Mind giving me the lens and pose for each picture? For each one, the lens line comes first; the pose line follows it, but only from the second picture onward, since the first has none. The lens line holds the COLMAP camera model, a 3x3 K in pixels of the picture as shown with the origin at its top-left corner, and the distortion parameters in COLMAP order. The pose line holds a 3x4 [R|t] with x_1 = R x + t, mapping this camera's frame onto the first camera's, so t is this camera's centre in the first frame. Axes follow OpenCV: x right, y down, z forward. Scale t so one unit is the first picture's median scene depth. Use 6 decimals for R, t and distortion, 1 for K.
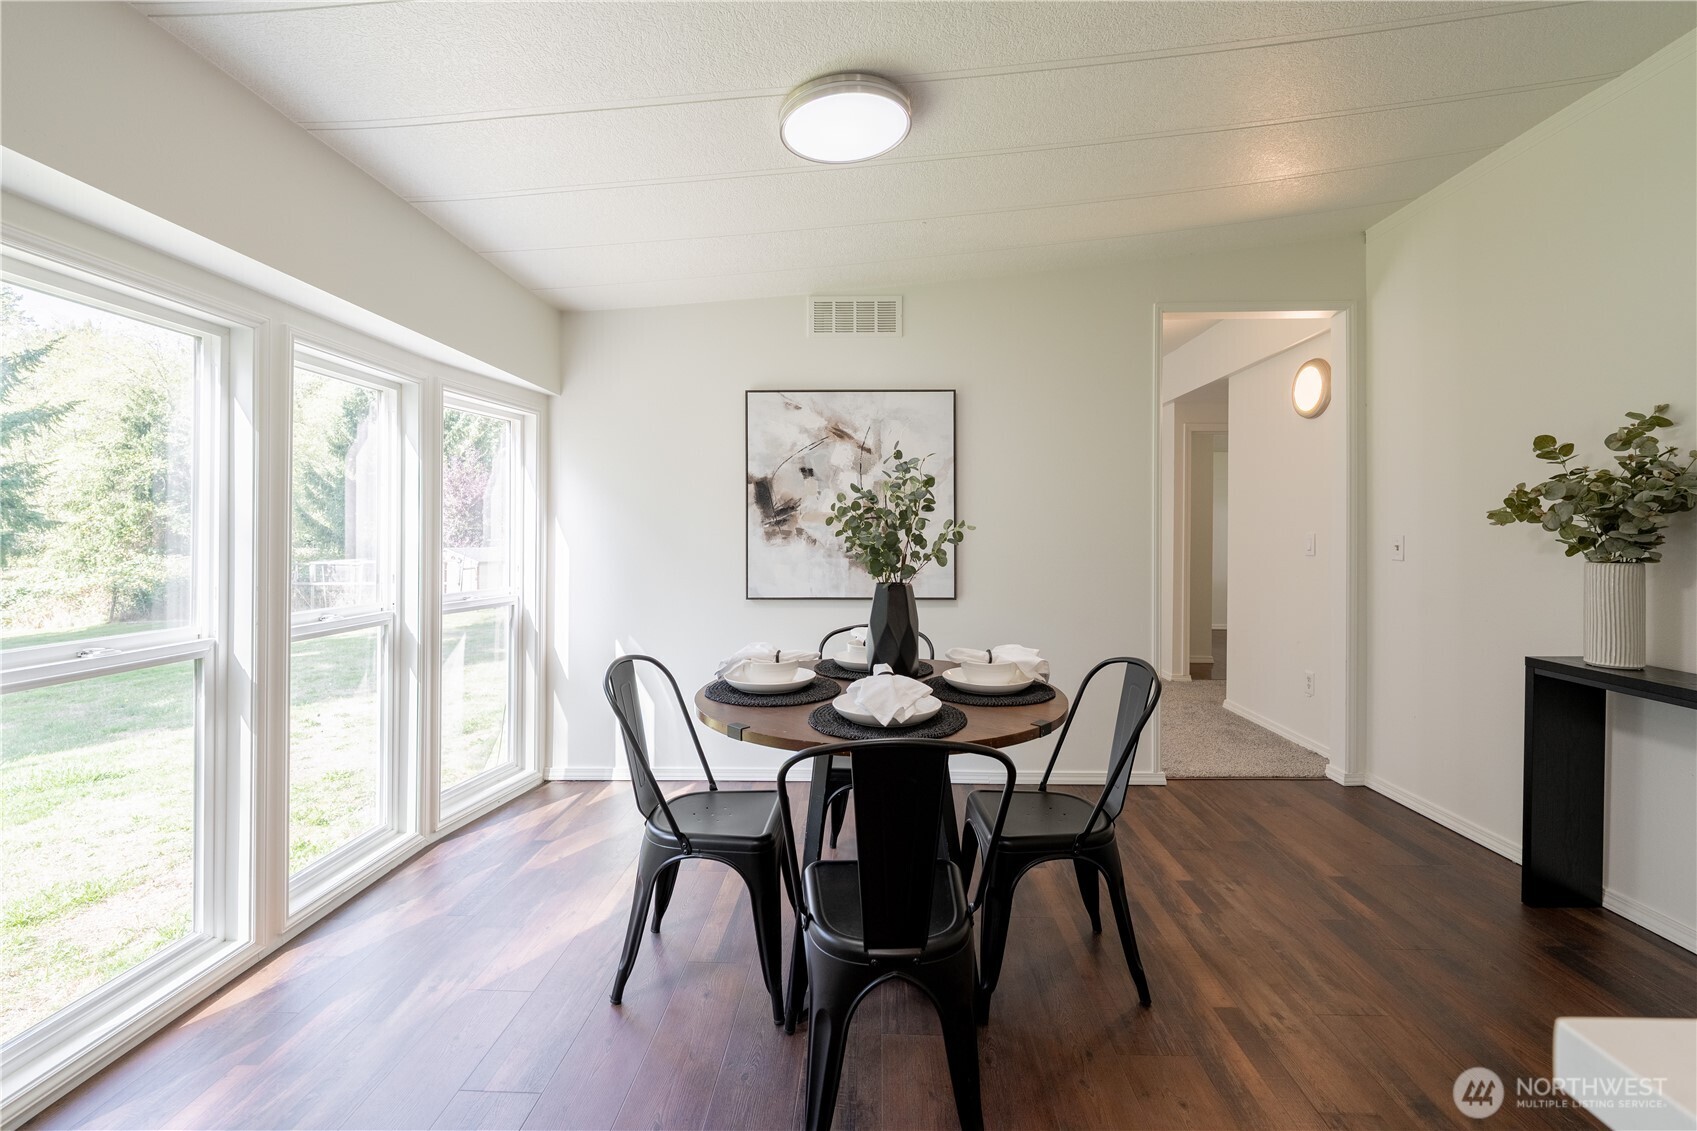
lens RADIAL K [[693.2, 0, 885.4], [0, 693.2, 536.7], [0, 0, 1]] dist [0.001438, -0.000727]
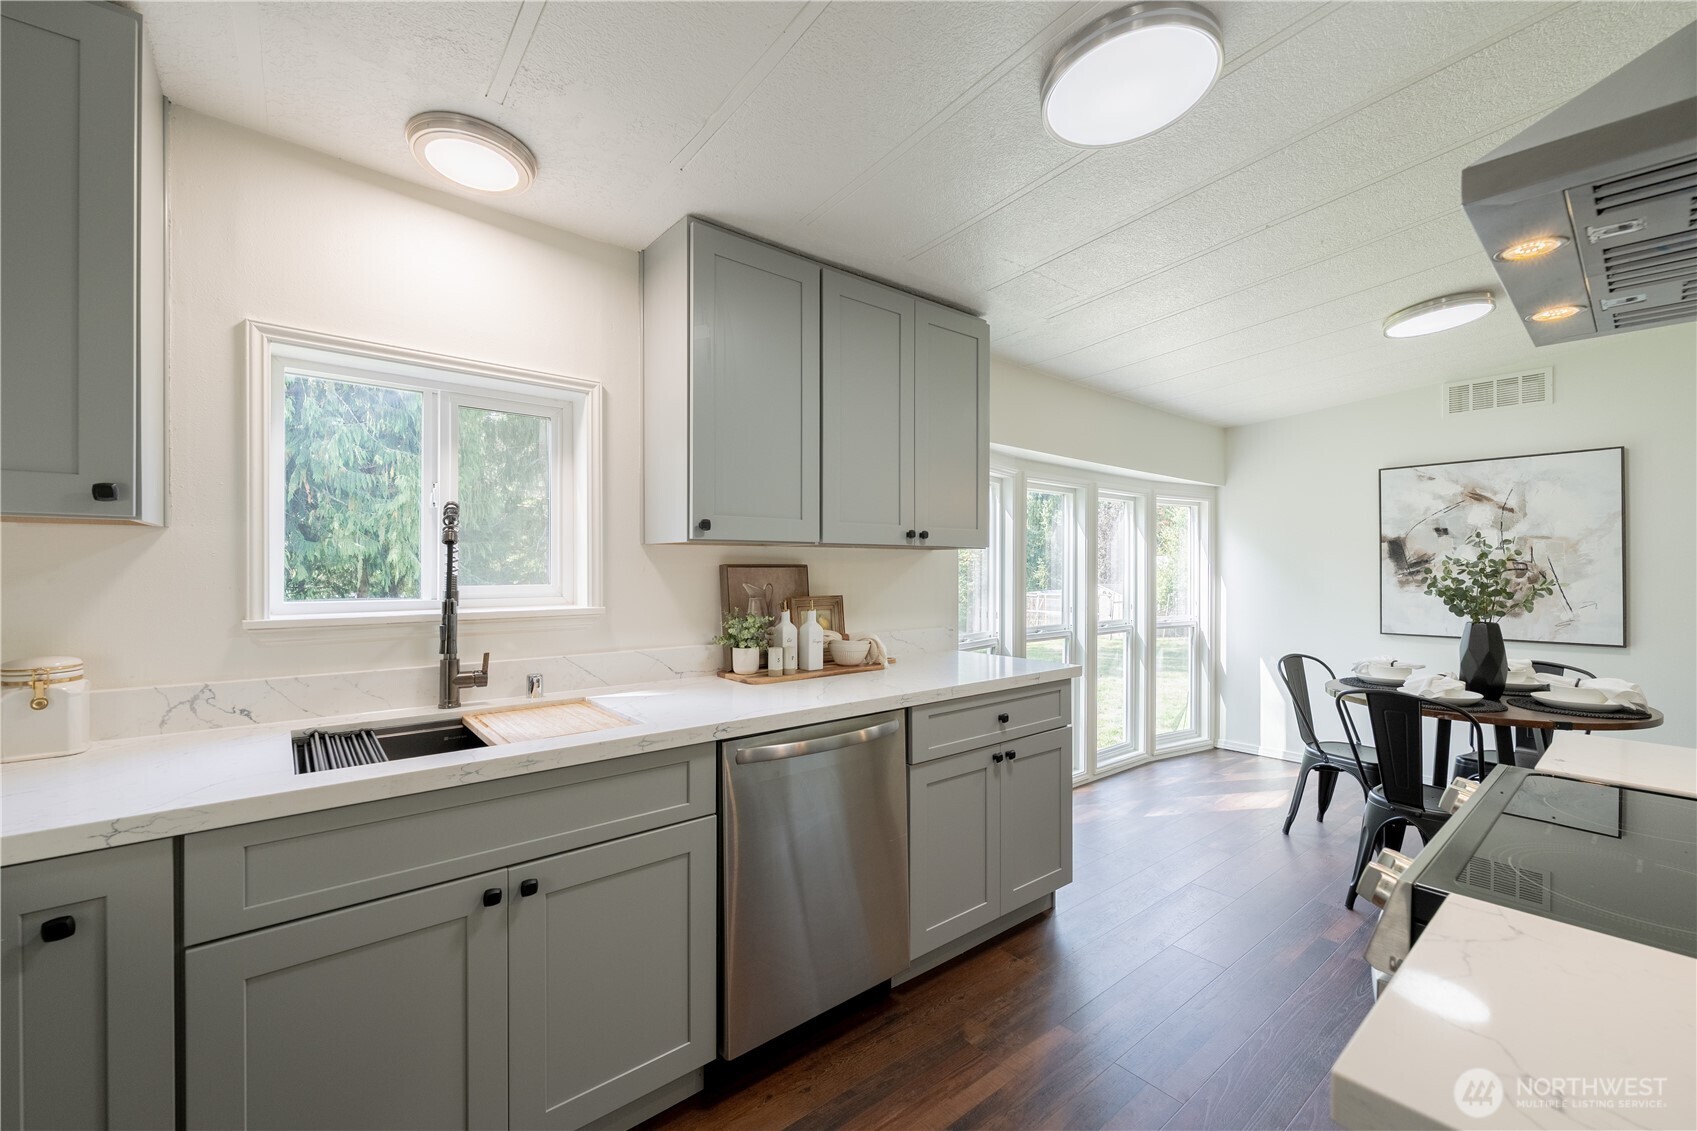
lens RADIAL K [[693.2, 0, 856.5], [0, 693.2, 568.0], [0, 0, 1]] dist [0.001438, -0.000727]
pose [[0.644695, -0.004153, -0.764428, 0.152782], [0.002457, 0.999991, -0.003360, -0.028097], [0.764436, 0.000288, 0.644700, -0.553309]]
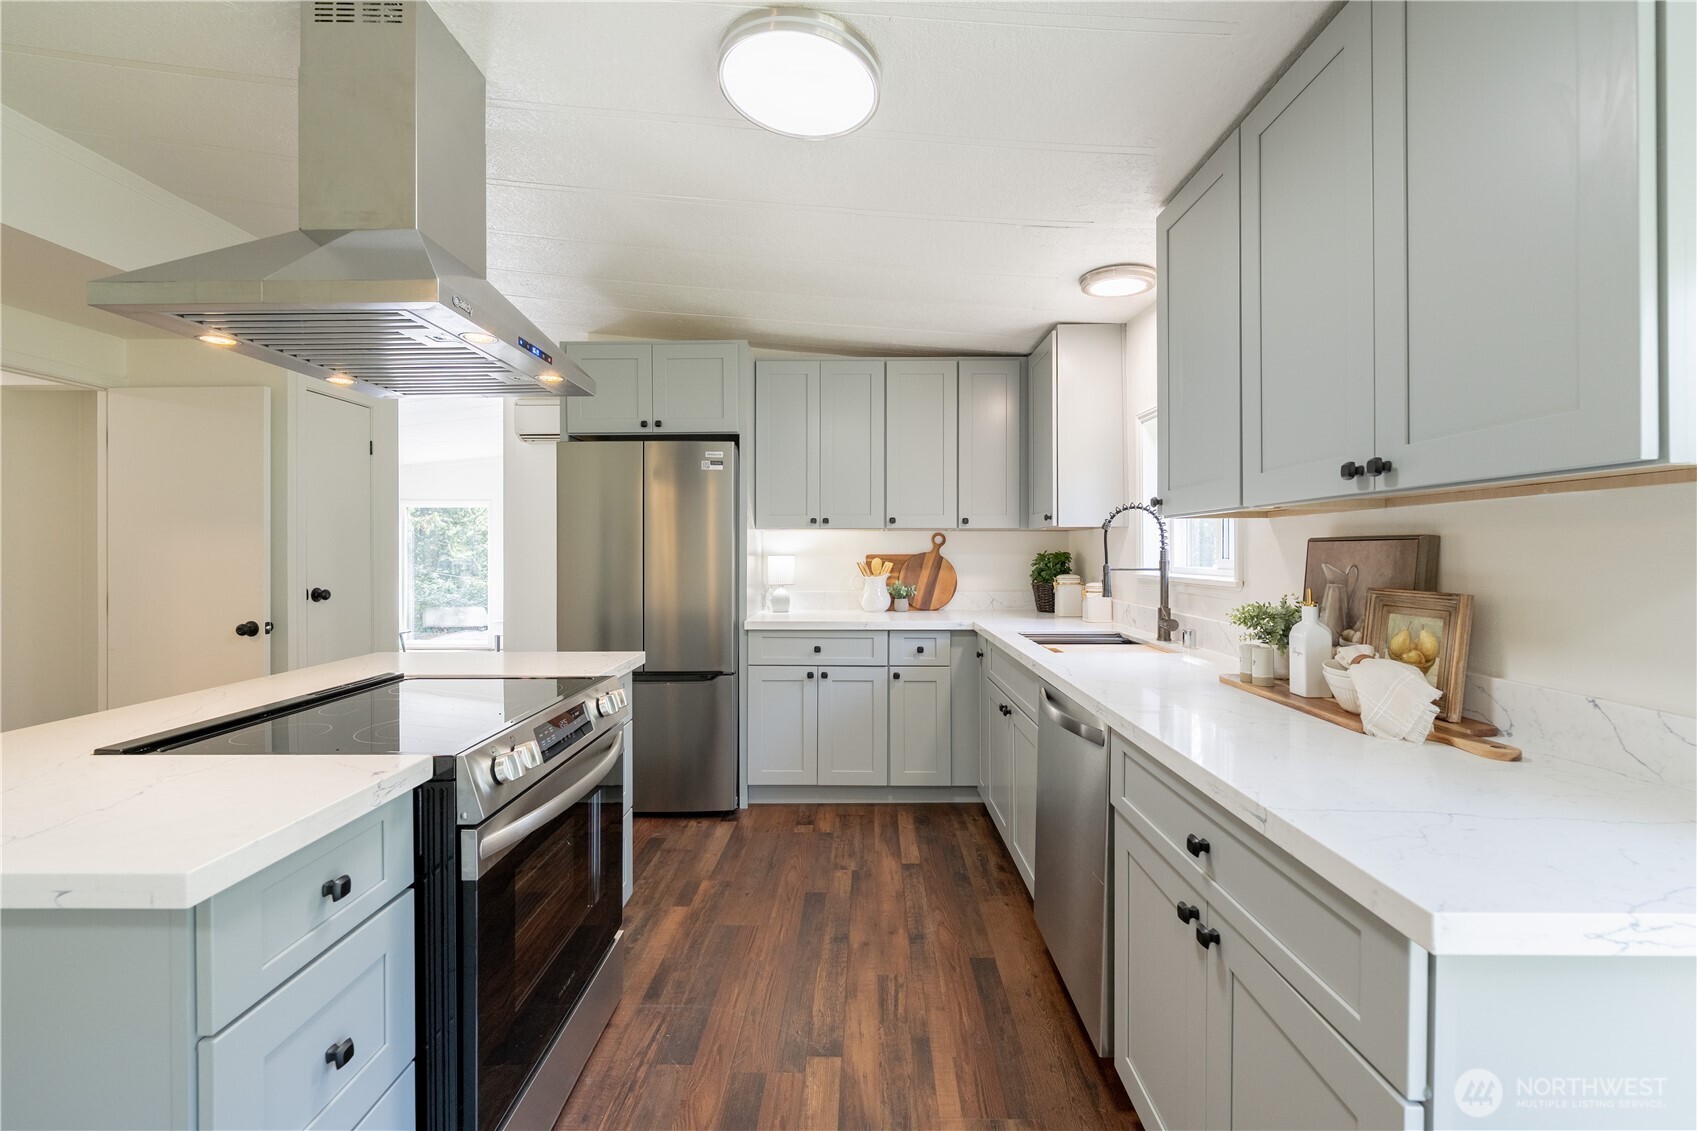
lens RADIAL K [[693.2, 0, 854.9], [0, 693.2, 553.9], [0, 0, 1]] dist [0.001438, -0.000727]
pose [[-0.999986, -0.005131, 0.001580, -0.105414], [-0.005123, 0.999975, 0.004939, -0.023058], [-0.001605, 0.004931, -0.999987, 0.308308]]
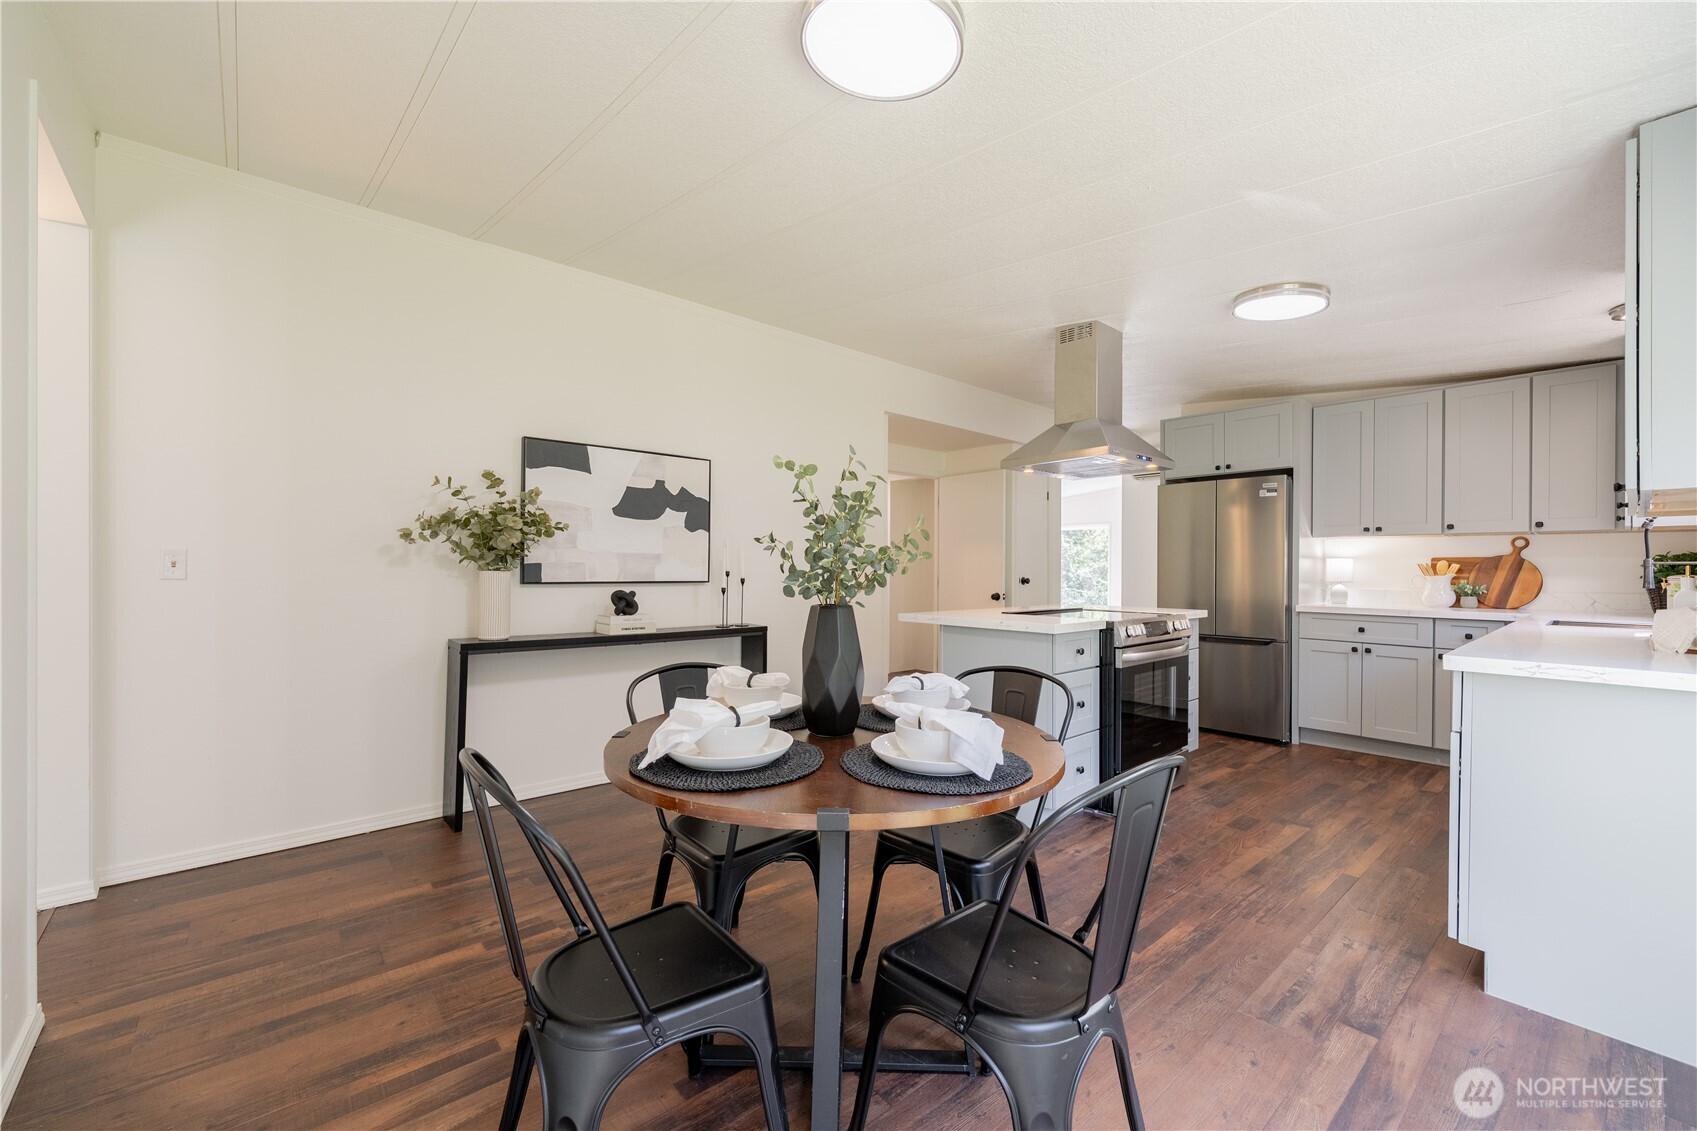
lens RADIAL K [[693.2, 0, 847.6], [0, 693.2, 563.1], [0, 0, 1]] dist [0.001438, -0.000727]
pose [[-0.668279, -0.004579, 0.743896, -0.362102], [-0.009361, 0.999954, -0.002254, 0.007662], [-0.743851, -0.008470, -0.668291, 0.857834]]
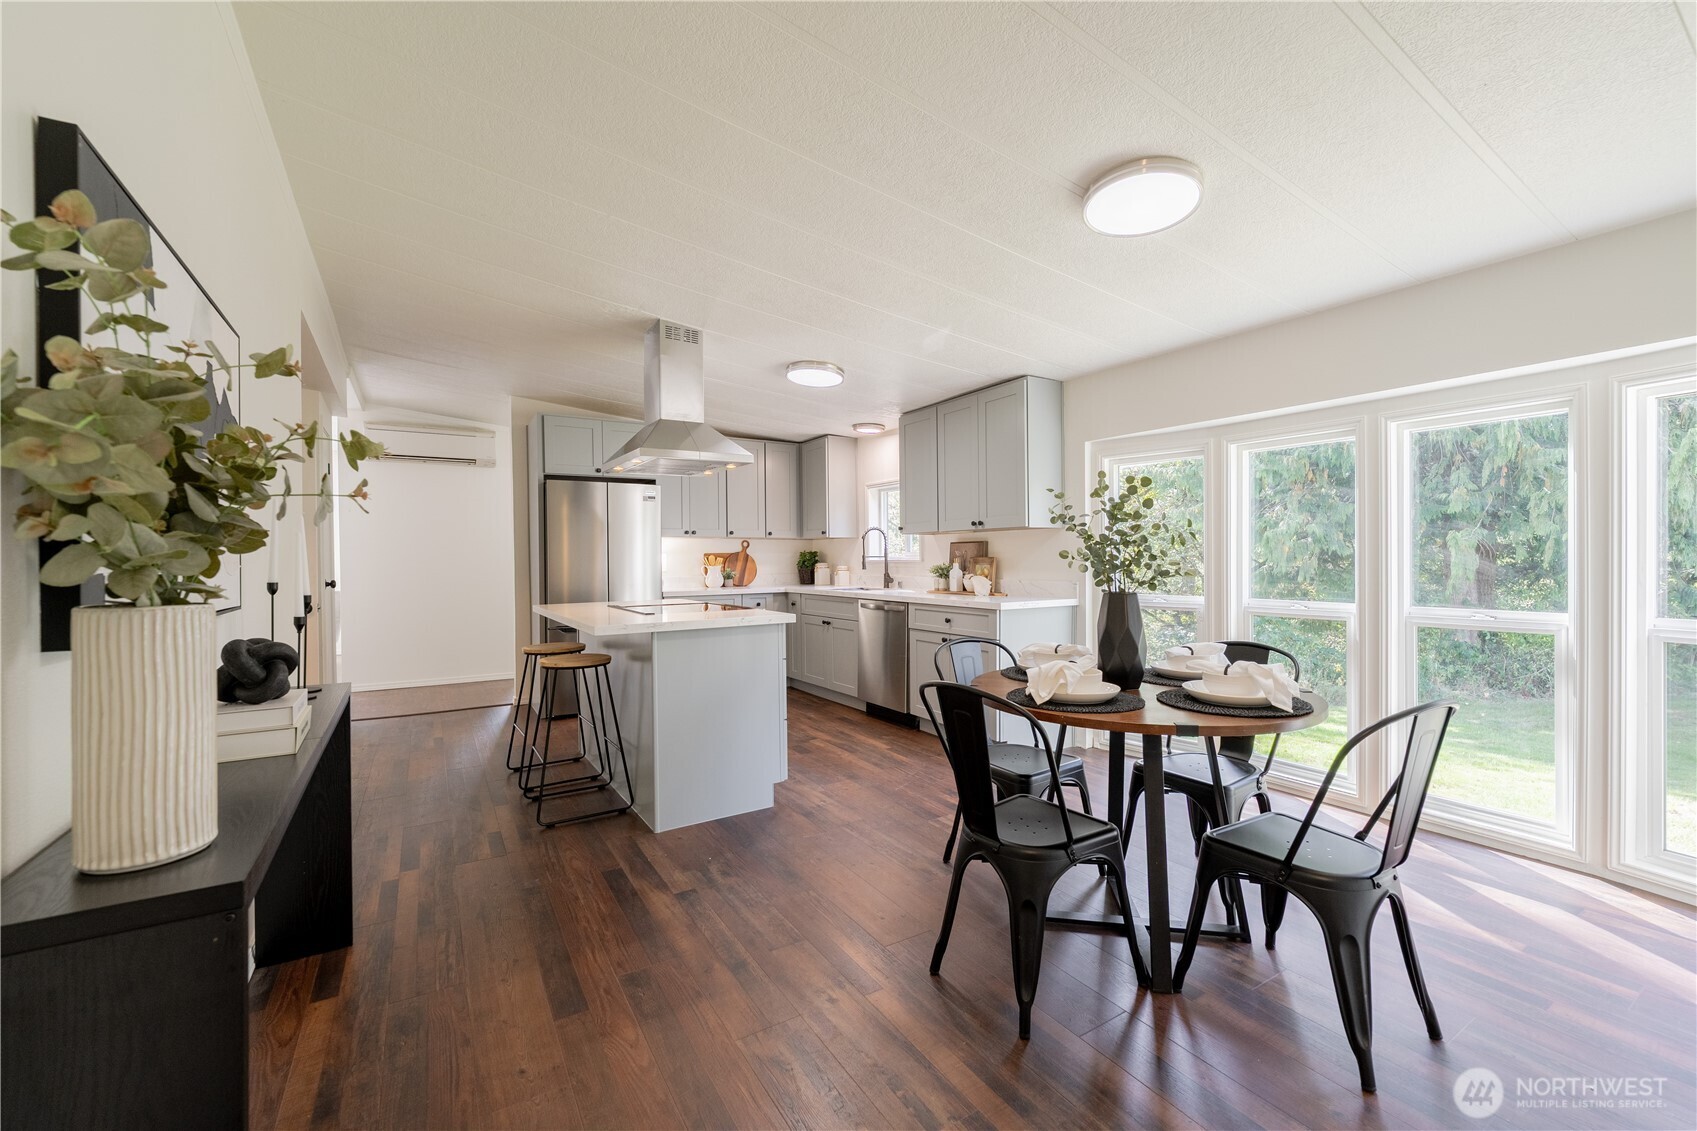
lens RADIAL K [[693.2, 0, 843.2], [0, 693.2, 562.1], [0, 0, 1]] dist [0.001438, -0.000727]
pose [[-0.846706, 0.004390, -0.532043, 0.562786], [0.003915, 0.999990, 0.002021, 0.005525], [0.532047, -0.000372, -0.846715, 0.948449]]
